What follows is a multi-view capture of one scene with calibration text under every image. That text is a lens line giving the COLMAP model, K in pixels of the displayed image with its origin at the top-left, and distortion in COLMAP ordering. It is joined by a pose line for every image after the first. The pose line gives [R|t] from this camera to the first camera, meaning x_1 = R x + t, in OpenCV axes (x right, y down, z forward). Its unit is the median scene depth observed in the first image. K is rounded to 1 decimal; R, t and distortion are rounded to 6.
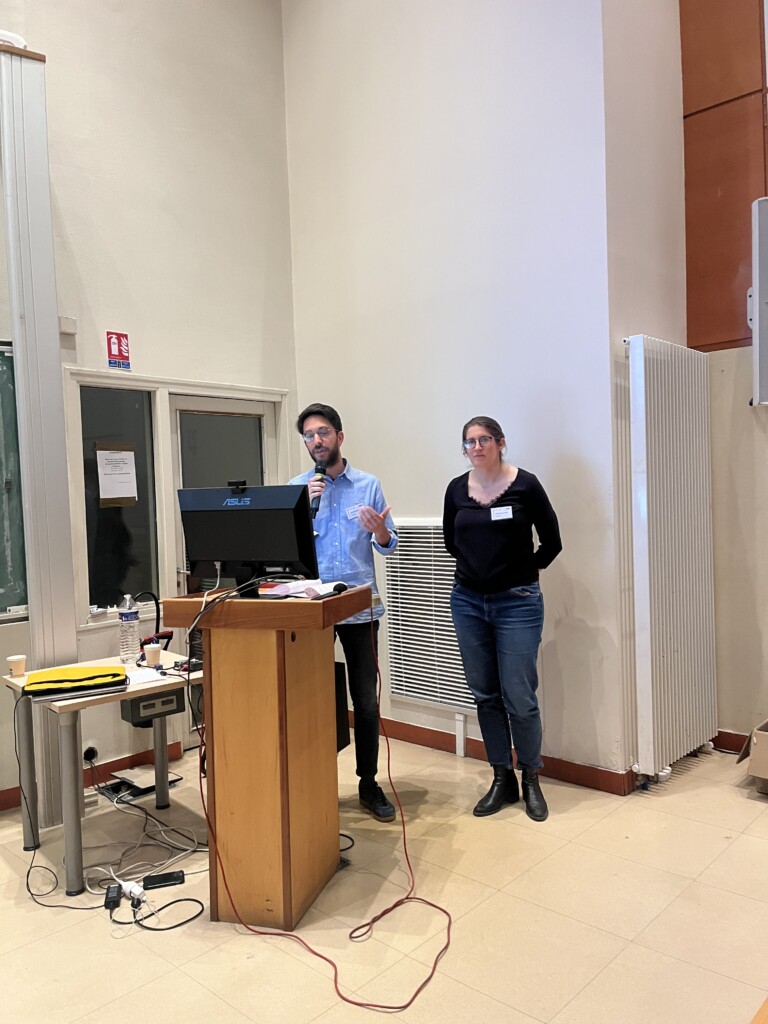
lens RADIAL K [[777.3, 0, 386.9], [0, 777.3, 516.4], [0, 0, 1]] dist [0.061517, -0.077999]
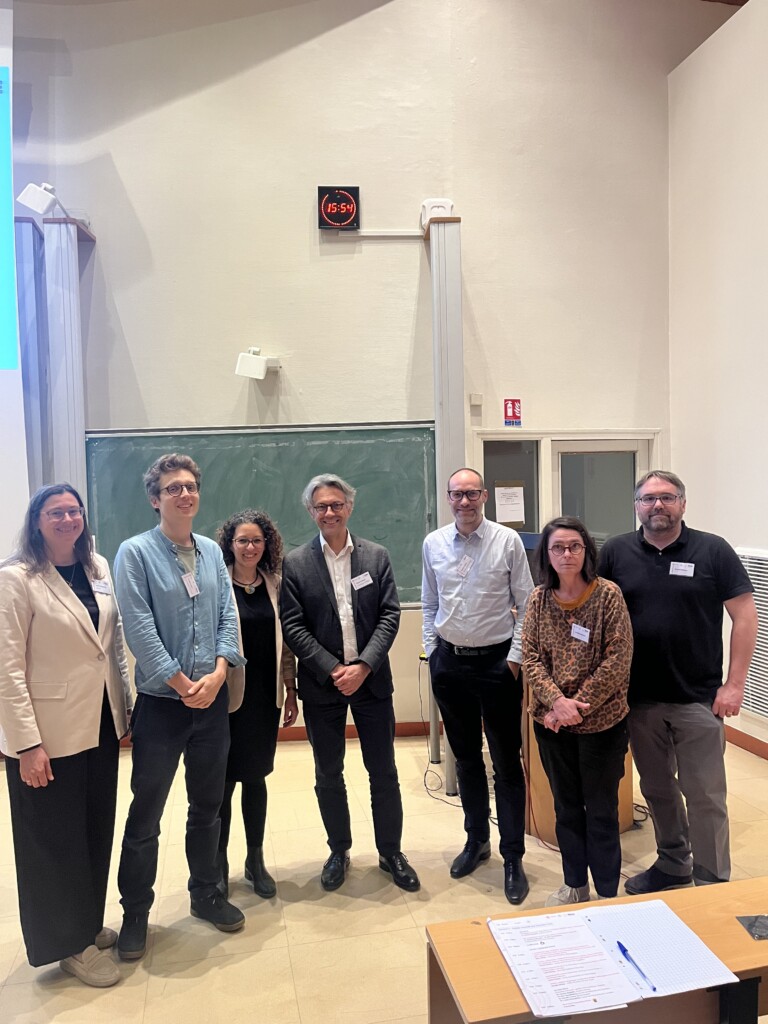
lens RADIAL K [[777.3, 0, 379.7], [0, 777.3, 506.9], [0, 0, 1]] dist [0.061517, -0.077999]
pose [[0.820718, 0.034106, -0.570315, 0.242699], [-0.025110, 0.999405, 0.023631, -0.079031], [0.570782, -0.005074, 0.821086, -0.229223]]
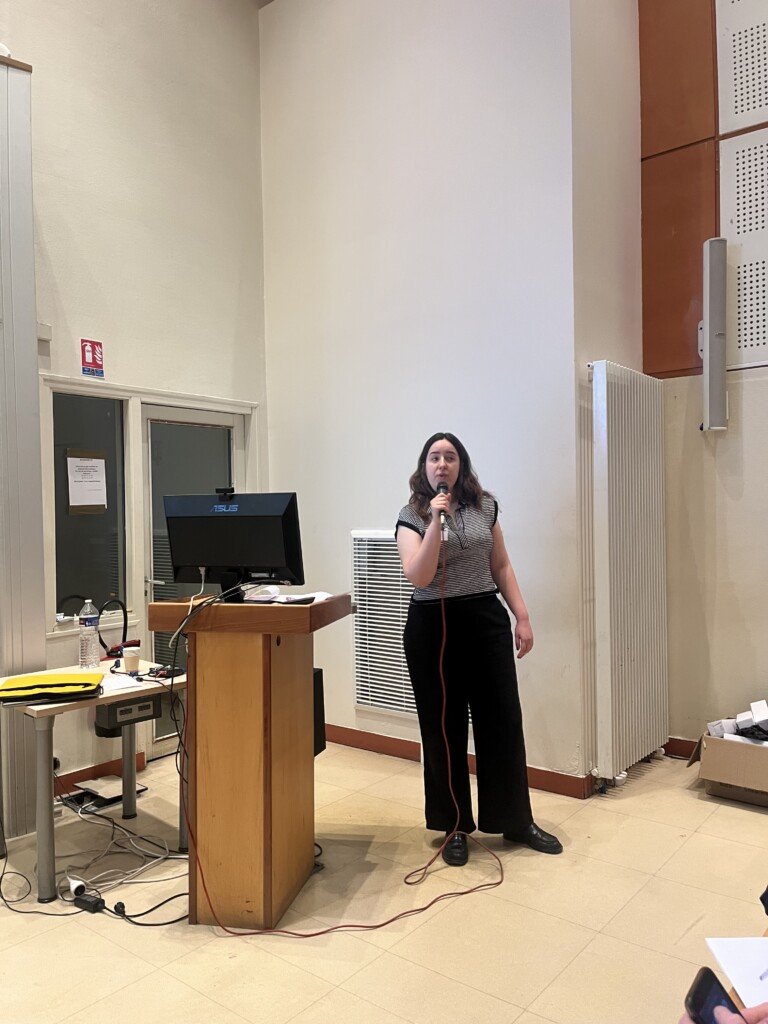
lens RADIAL K [[777.3, 0, 394.9], [0, 777.3, 513.6], [0, 0, 1]] dist [0.061517, -0.077999]
pose [[0.996648, 0.018054, 0.079797, -0.034550], [-0.015840, 0.999474, -0.028297, 0.009218], [-0.080266, 0.026938, 0.996409, -0.025826]]
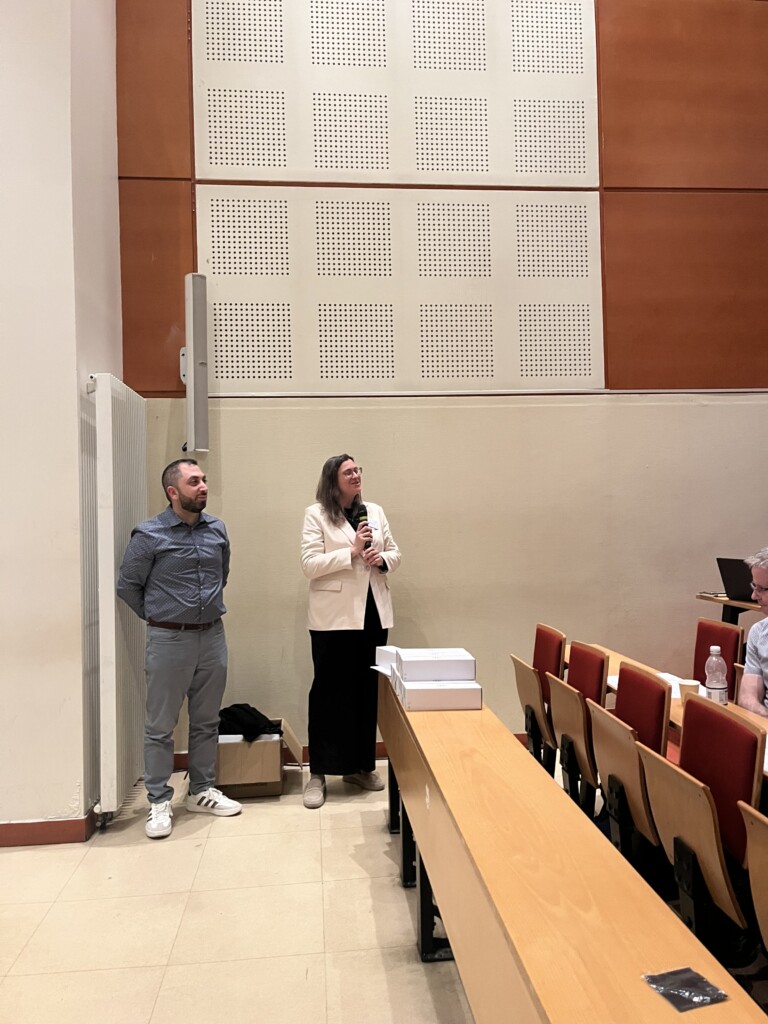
lens RADIAL K [[777.3, 0, 400.2], [0, 777.3, 498.6], [0, 0, 1]] dist [0.061517, -0.077999]
pose [[0.652806, 0.034459, 0.756741, -0.174560], [0.024903, 0.997449, -0.066903, 0.008815], [-0.757116, 0.062520, 0.650282, 0.045525]]
